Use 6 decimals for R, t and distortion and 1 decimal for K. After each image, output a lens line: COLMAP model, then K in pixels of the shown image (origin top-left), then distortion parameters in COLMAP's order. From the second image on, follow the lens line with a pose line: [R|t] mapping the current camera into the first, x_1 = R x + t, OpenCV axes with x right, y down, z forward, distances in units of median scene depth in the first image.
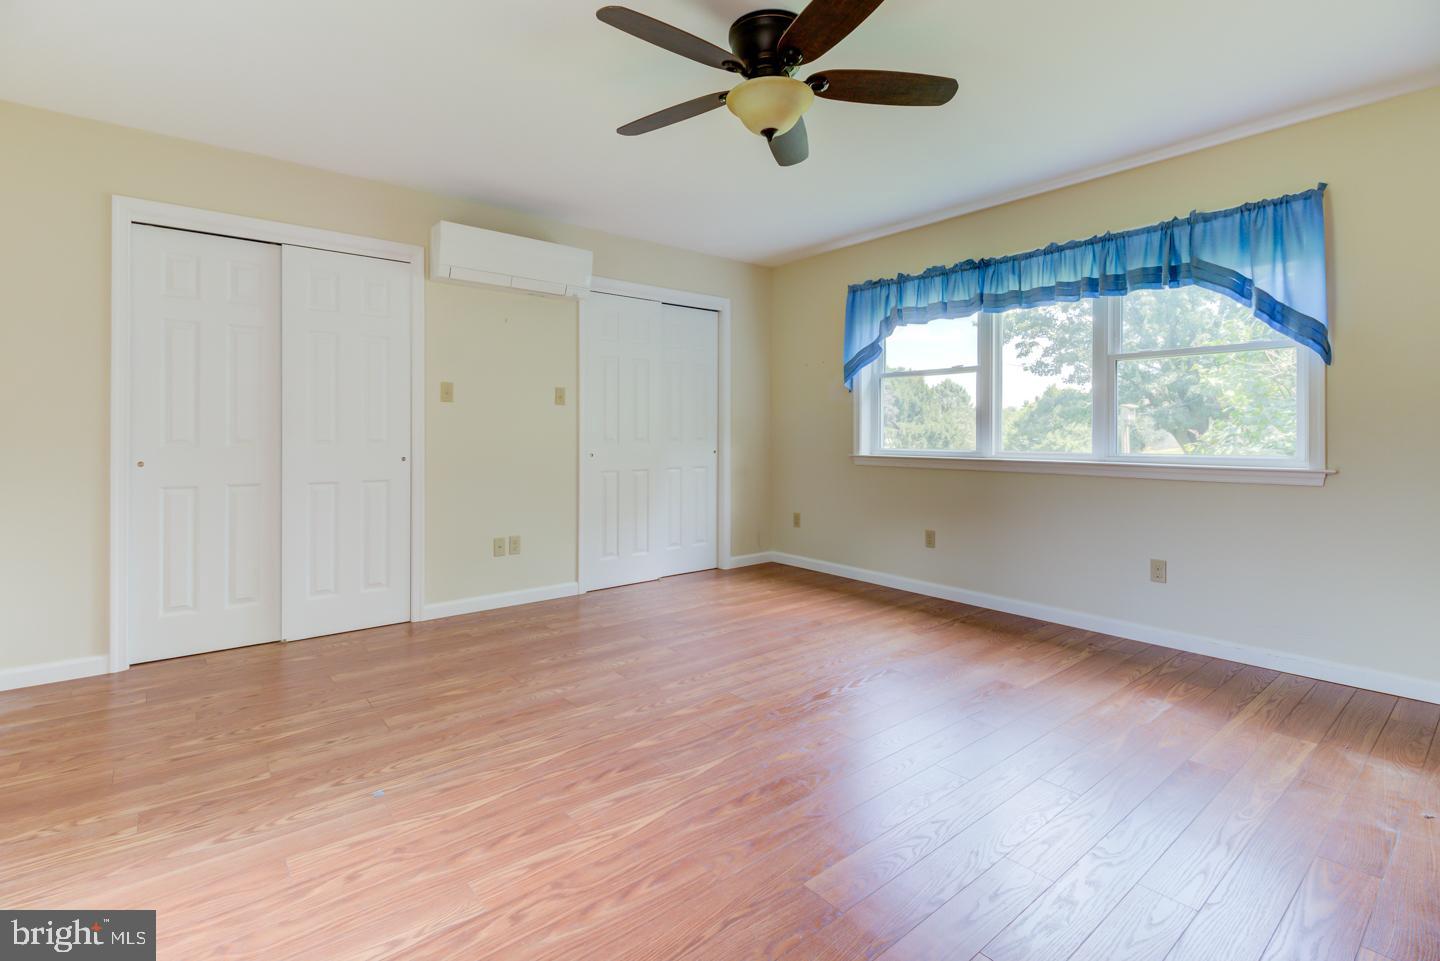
lens RADIAL K [[677.3, 0, 726.8], [0, 677.3, 433.1], [0, 0, 1]] dist [0.002330, -0.007301]
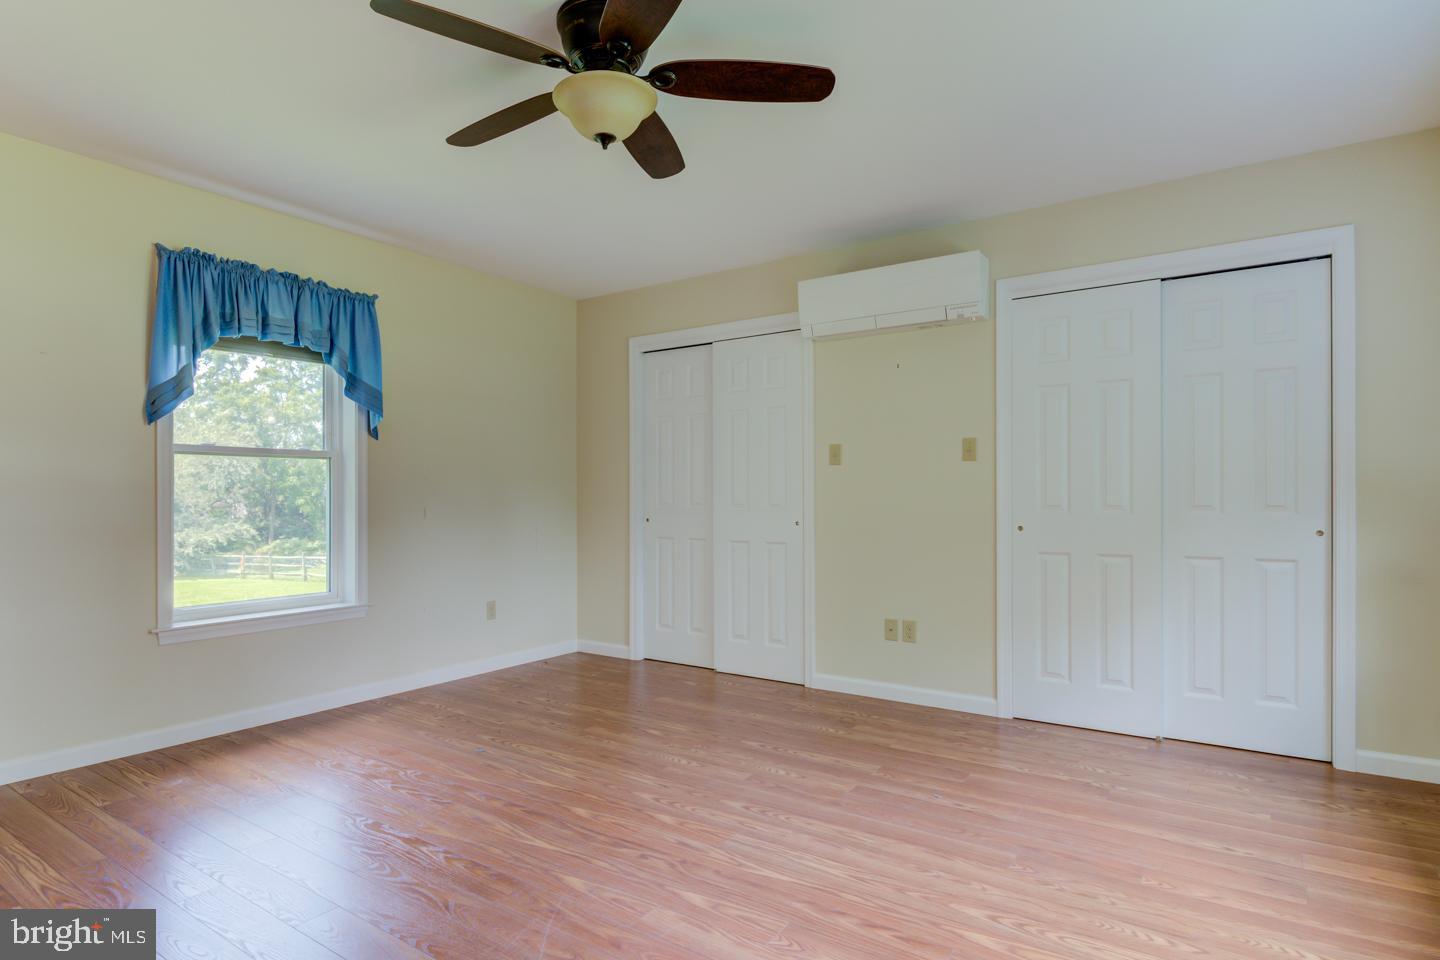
lens RADIAL K [[853.9, 0, 717.1], [0, 853.9, 493.1], [0, 0, 1]] dist [-0.000616, -0.000174]
pose [[0.212835, -0.005152, -0.977075, 0.860574], [0.003496, 0.999984, -0.004511, -0.002106], [0.977082, -0.002456, 0.212850, 0.696977]]
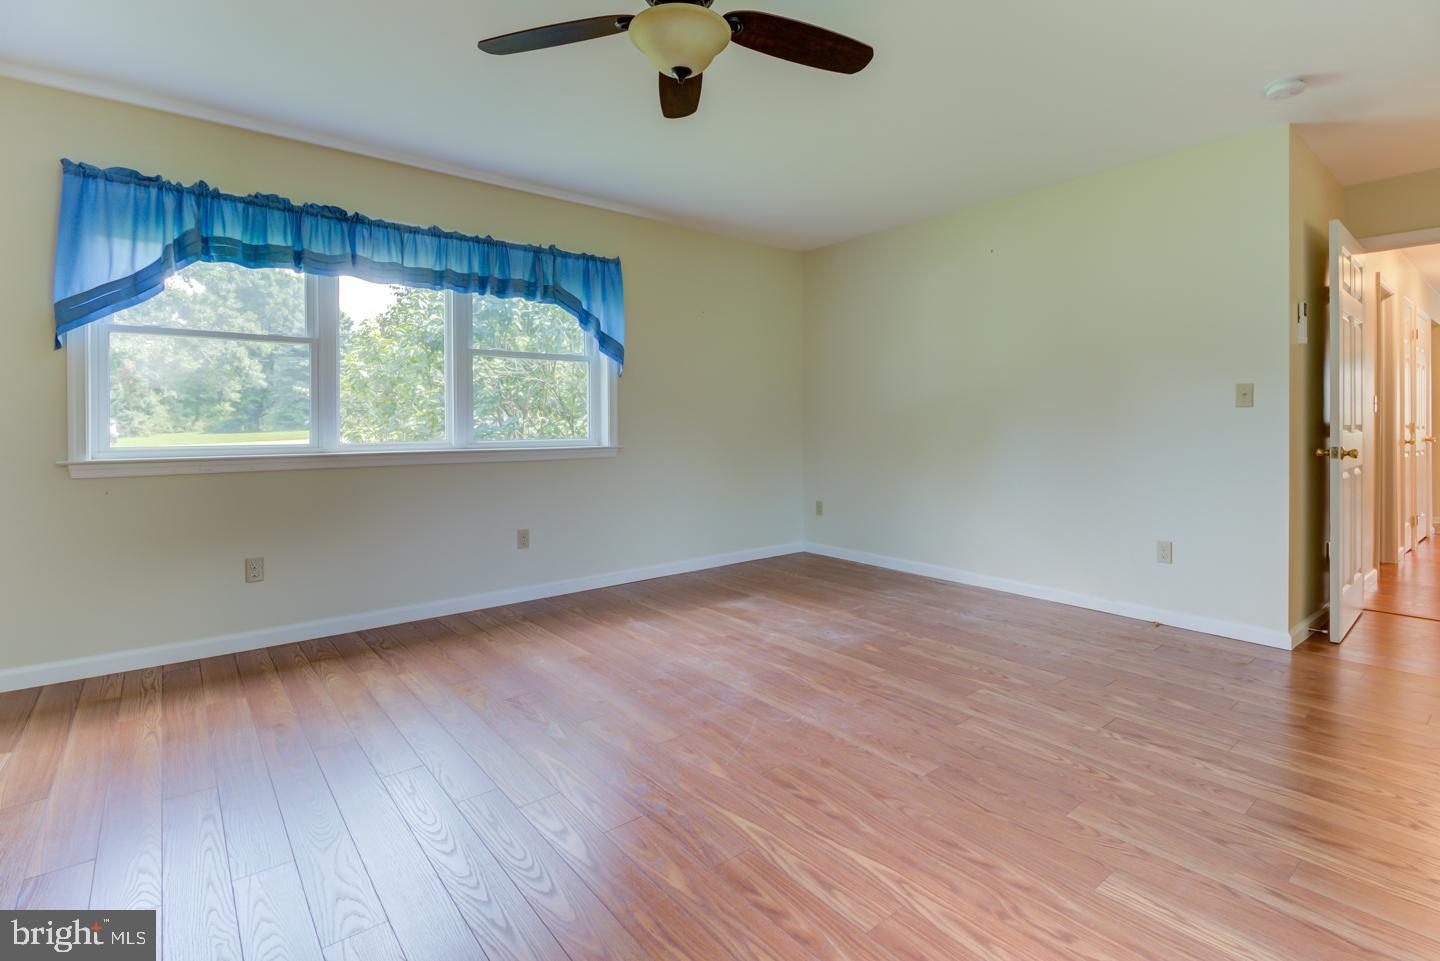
lens RADIAL K [[677.3, 0, 726.8], [0, 677.3, 433.1], [0, 0, 1]] dist [0.002330, -0.007301]
pose [[0.002486, -0.016188, 0.999866, -0.600257], [0.000127, 0.999869, 0.016188, -0.000569], [-0.999997, 0.000086, 0.002488, 0.710713]]
